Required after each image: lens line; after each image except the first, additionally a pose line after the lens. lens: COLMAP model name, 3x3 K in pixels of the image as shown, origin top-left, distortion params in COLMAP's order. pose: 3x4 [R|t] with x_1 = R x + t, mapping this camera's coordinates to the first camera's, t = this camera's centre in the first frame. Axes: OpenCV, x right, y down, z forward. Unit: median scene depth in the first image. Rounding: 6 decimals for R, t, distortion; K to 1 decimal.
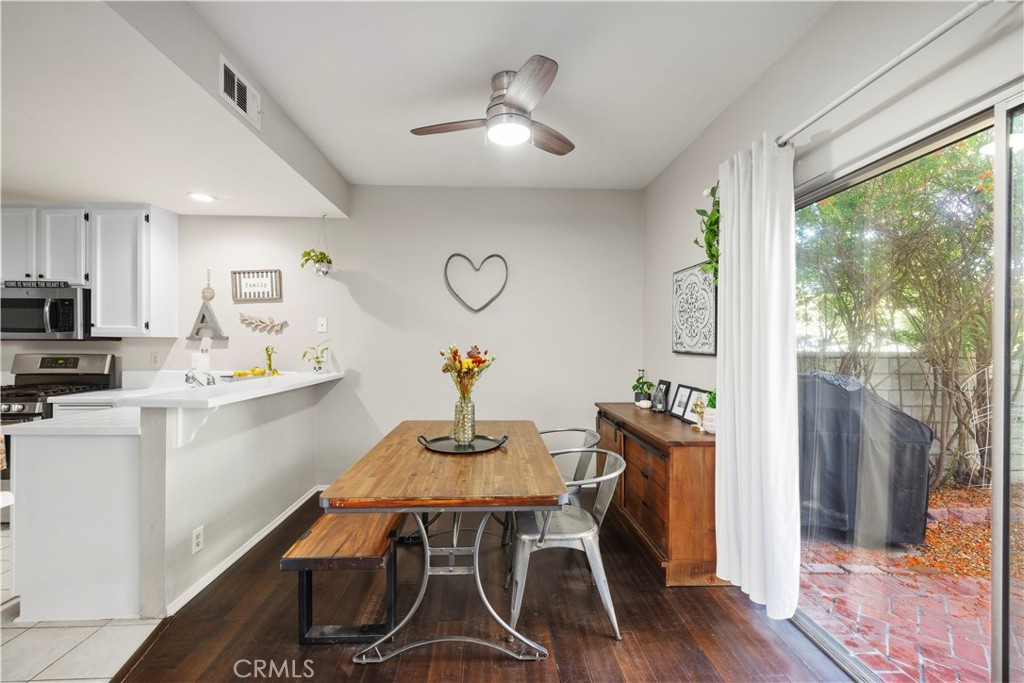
lens RADIAL K [[431.8, 0, 504.4], [0, 431.8, 344.5], [0, 0, 1]] dist [0.000280, -0.000057]
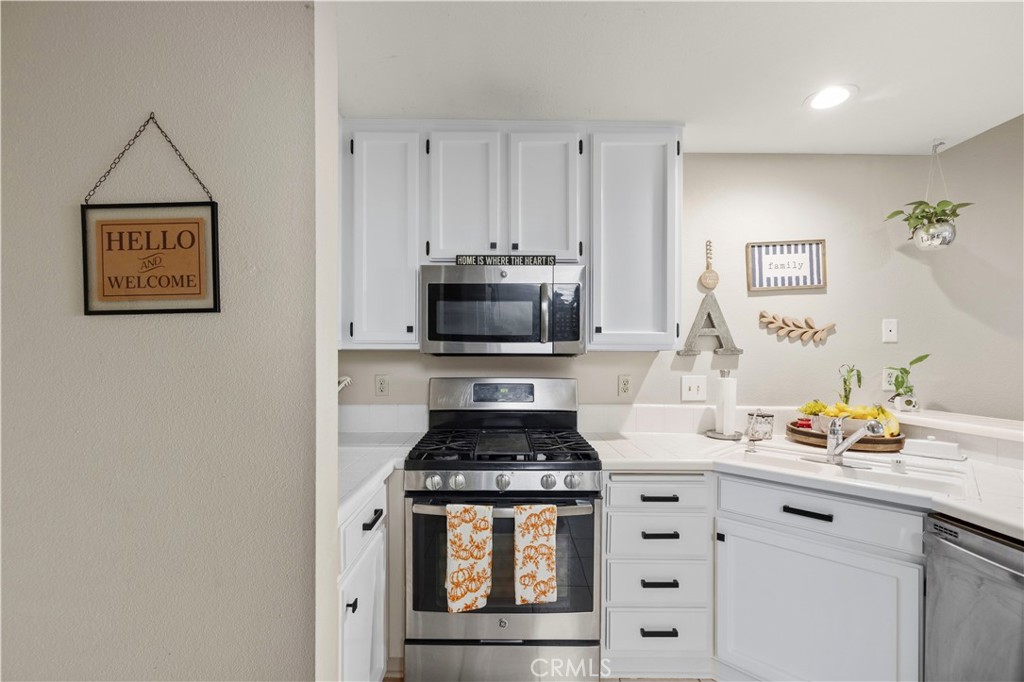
lens RADIAL K [[431.8, 0, 504.1], [0, 431.8, 361.6], [0, 0, 1]] dist [0.000280, -0.000057]
pose [[0.998707, 0.001126, -0.050821, -0.994401], [-0.000965, 0.999994, 0.003184, -0.003165], [0.050824, -0.003130, 0.998703, 0.386944]]
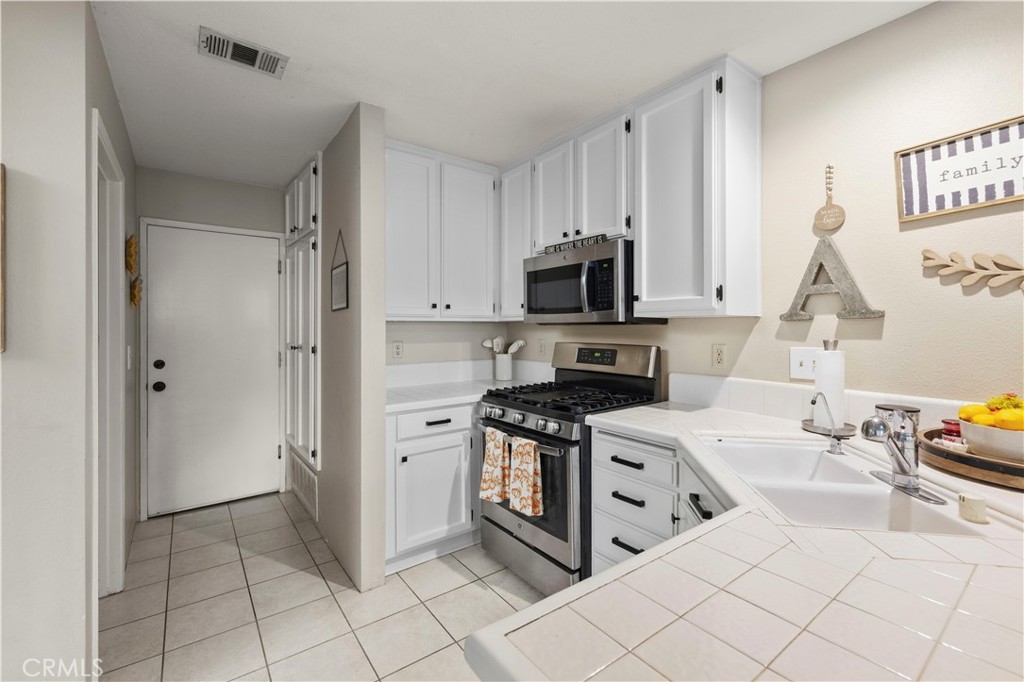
lens RADIAL K [[431.8, 0, 512.9], [0, 431.8, 327.3], [0, 0, 1]] dist [0.000280, -0.000057]
pose [[0.566848, -0.006276, -0.823798, -0.524522], [0.001219, 0.999976, -0.006779, -0.000076], [0.823821, 0.002838, 0.566842, 0.487109]]
